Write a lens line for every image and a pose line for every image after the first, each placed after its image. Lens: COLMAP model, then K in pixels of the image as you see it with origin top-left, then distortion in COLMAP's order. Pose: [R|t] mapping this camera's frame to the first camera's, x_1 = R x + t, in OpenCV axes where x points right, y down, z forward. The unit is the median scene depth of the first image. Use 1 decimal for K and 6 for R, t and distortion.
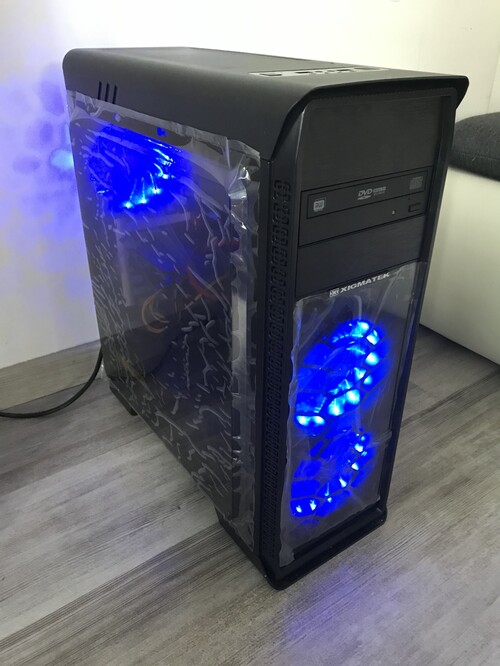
lens RADIAL K [[538.5, 0, 250.0], [0, 538.5, 333.0], [0, 0, 1]] dist [0.011373, 0.009806]
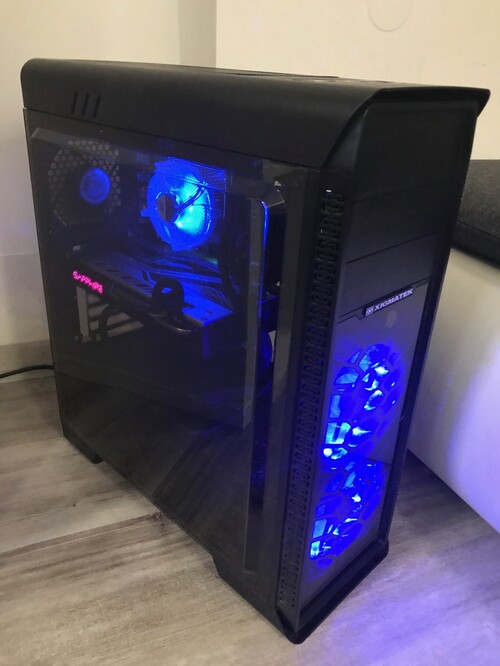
lens RADIAL K [[538.5, 0, 250.0], [0, 538.5, 333.0], [0, 0, 1]] dist [0.011373, 0.009806]
pose [[0.962374, 0.113554, -0.246864, 0.430541], [-0.112123, 0.993495, 0.019894, -0.066596], [0.247517, 0.008533, 0.968846, 0.074824]]
